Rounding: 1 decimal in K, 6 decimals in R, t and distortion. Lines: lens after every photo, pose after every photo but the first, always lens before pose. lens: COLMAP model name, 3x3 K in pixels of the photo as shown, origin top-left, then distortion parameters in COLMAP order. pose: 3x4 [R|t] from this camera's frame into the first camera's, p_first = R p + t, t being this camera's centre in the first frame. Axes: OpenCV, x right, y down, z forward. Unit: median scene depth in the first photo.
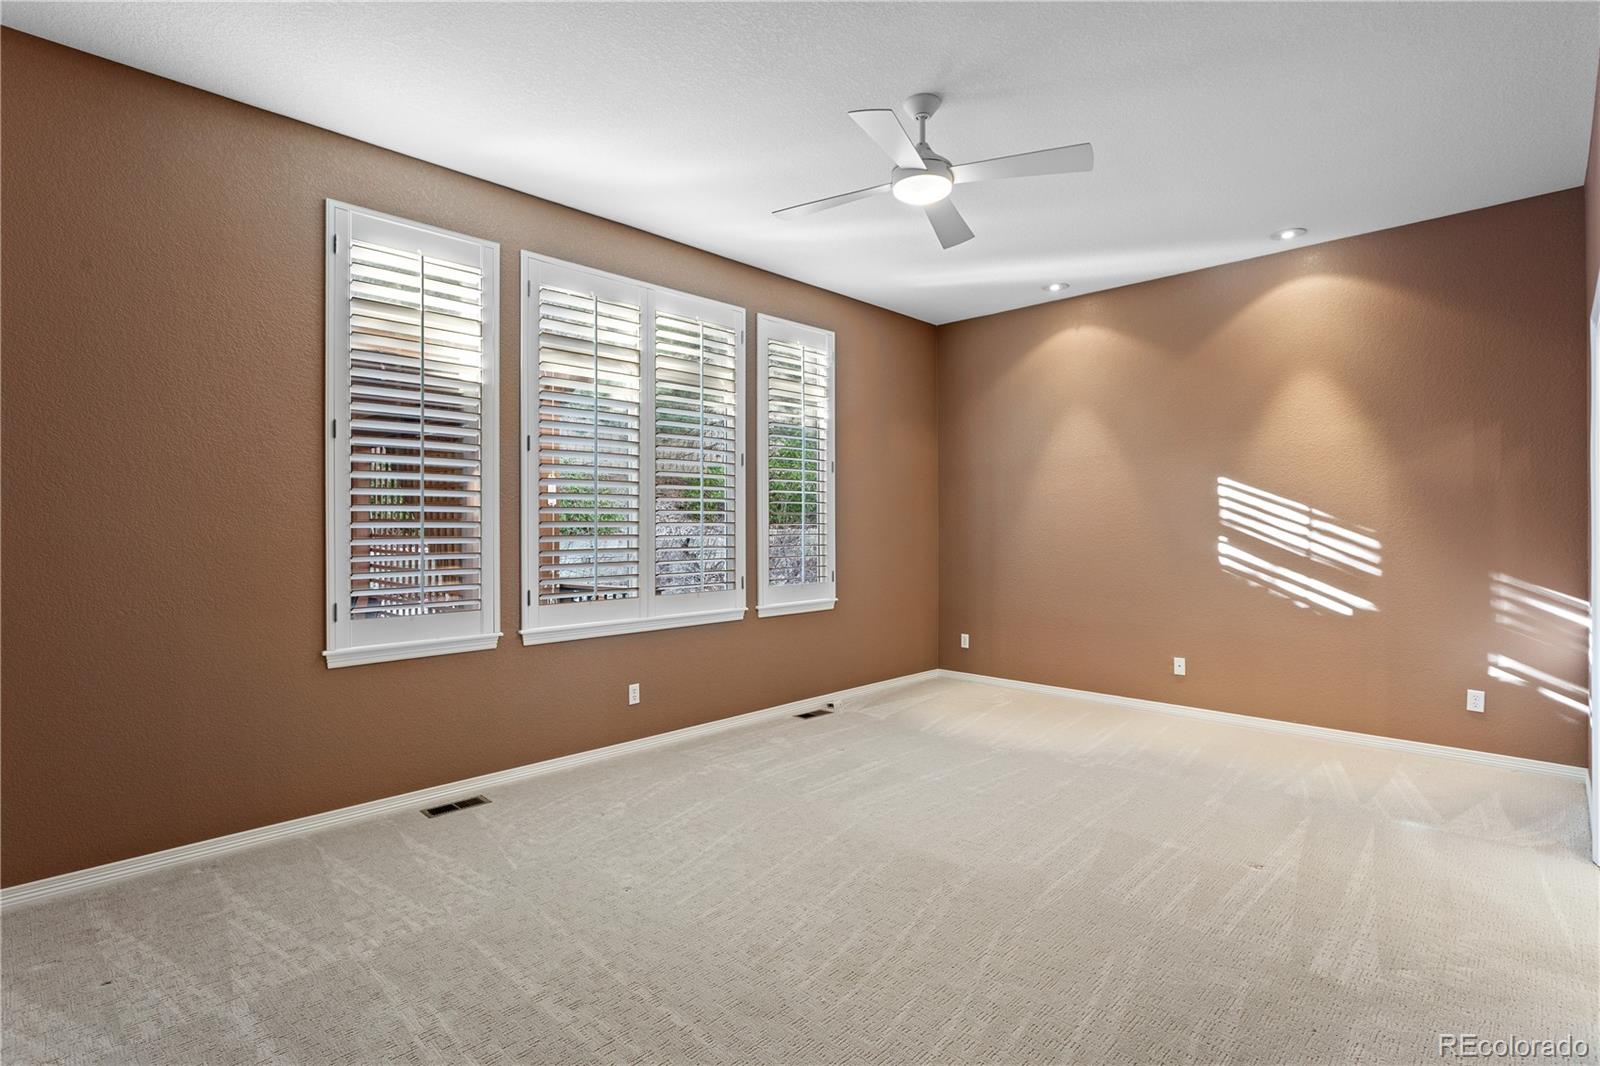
lens RADIAL K [[765.7, 0, 800.4], [0, 765.7, 516.5], [0, 0, 1]] dist [-0.000884, 0.003717]
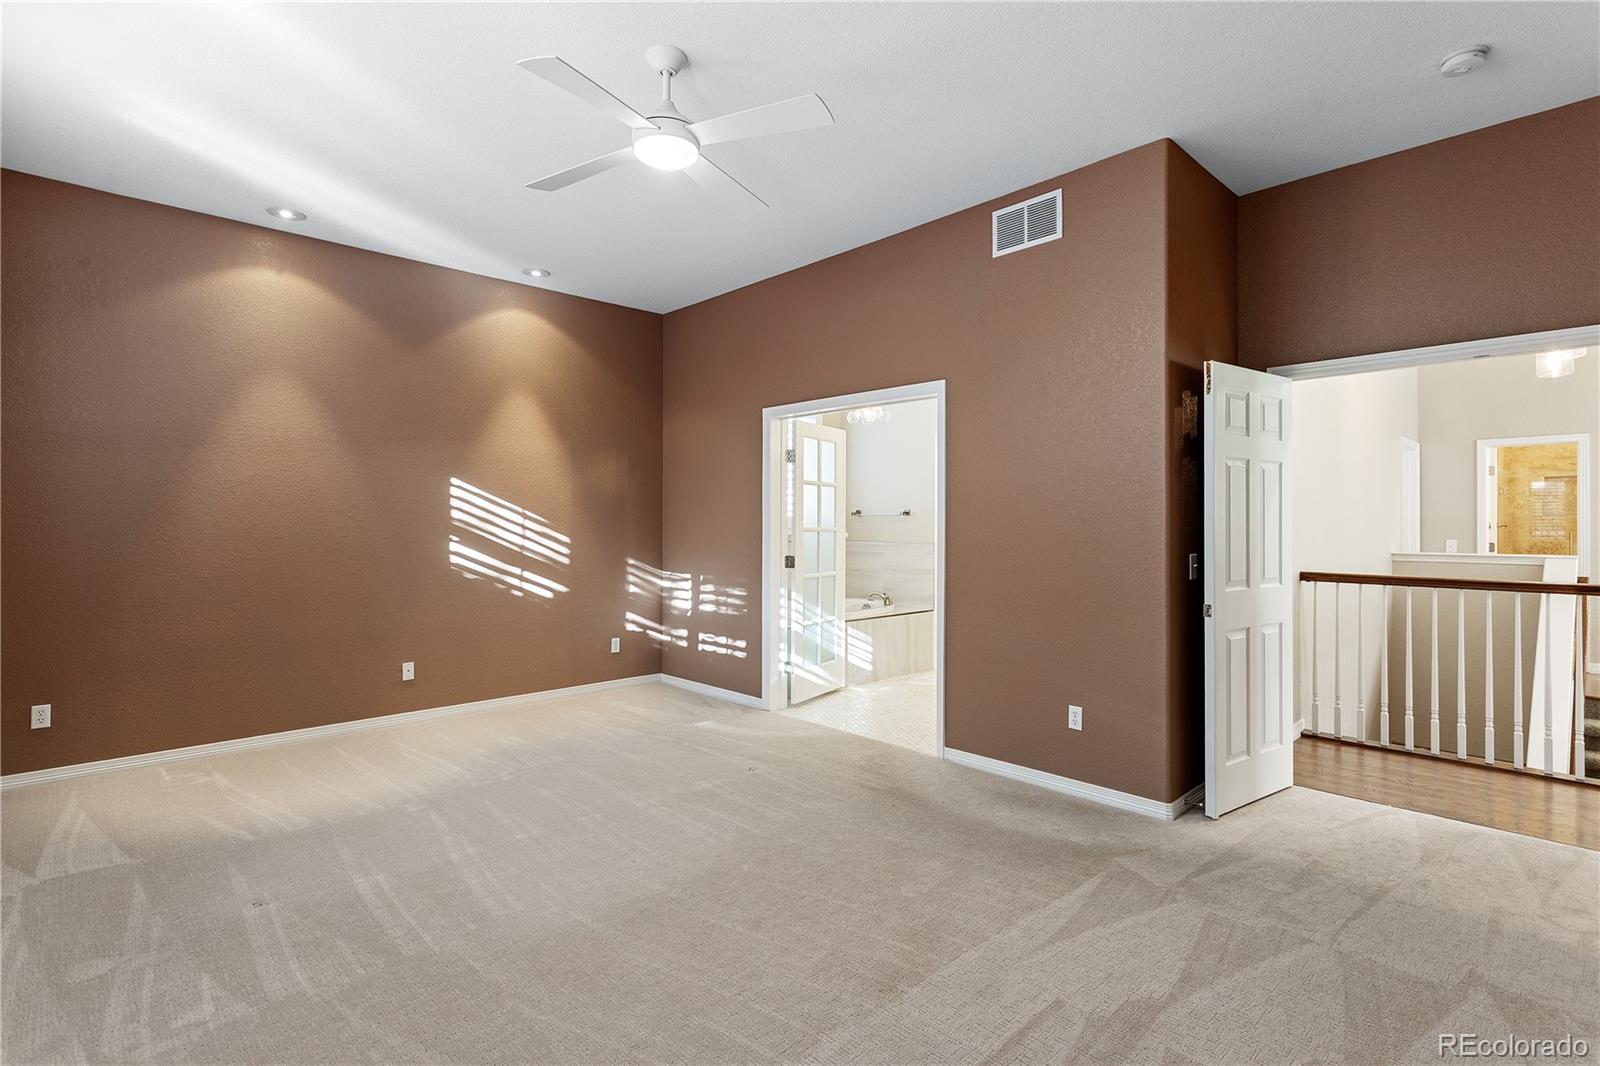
lens RADIAL K [[765.7, 0, 795.4], [0, 765.7, 536.5], [0, 0, 1]] dist [-0.000884, 0.003717]
pose [[0.042793, -0.014622, 0.998977, -0.488037], [-0.017269, 0.999733, 0.015373, 0.004047], [-0.998935, -0.017909, 0.042529, 0.533911]]
